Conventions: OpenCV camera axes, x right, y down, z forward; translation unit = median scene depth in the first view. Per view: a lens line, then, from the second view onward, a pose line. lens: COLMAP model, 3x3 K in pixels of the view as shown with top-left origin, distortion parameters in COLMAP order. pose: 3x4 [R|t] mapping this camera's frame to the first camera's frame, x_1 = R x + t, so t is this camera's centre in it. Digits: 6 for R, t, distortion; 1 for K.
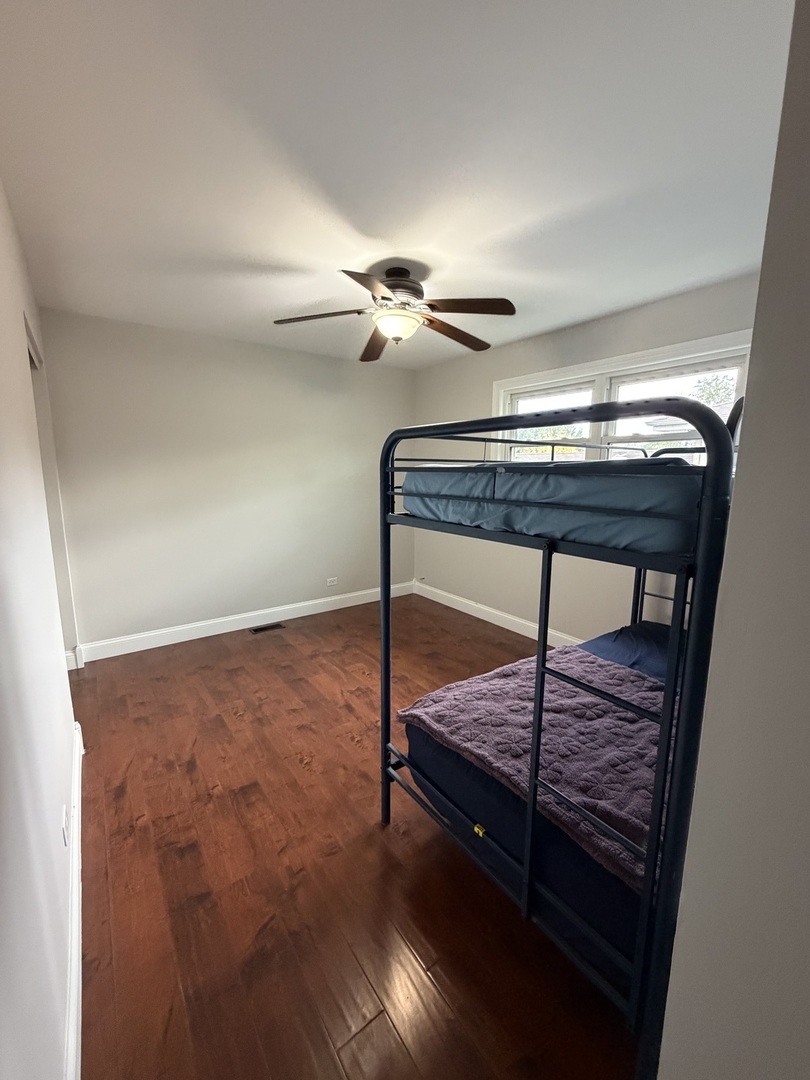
lens RADIAL K [[432.9, 0, 400.1], [0, 432.9, 534.1], [0, 0, 1]] dist [0.001105, -0.000140]
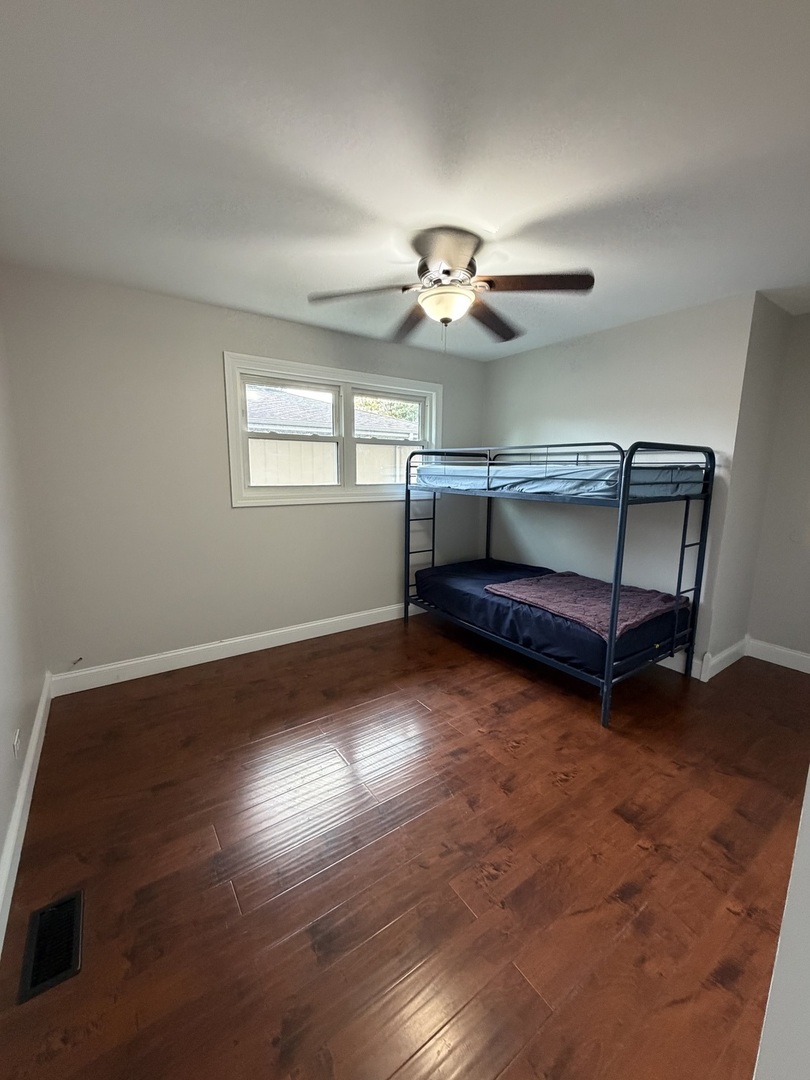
lens RADIAL K [[432.9, 0, 410.1], [0, 432.9, 544.0], [0, 0, 1]] dist [0.001105, -0.000140]
pose [[0.004546, -0.178418, 0.983944, -1.158362], [0.138639, 0.974565, 0.176077, -0.202038], [-0.990333, 0.135613, 0.029166, 1.350317]]
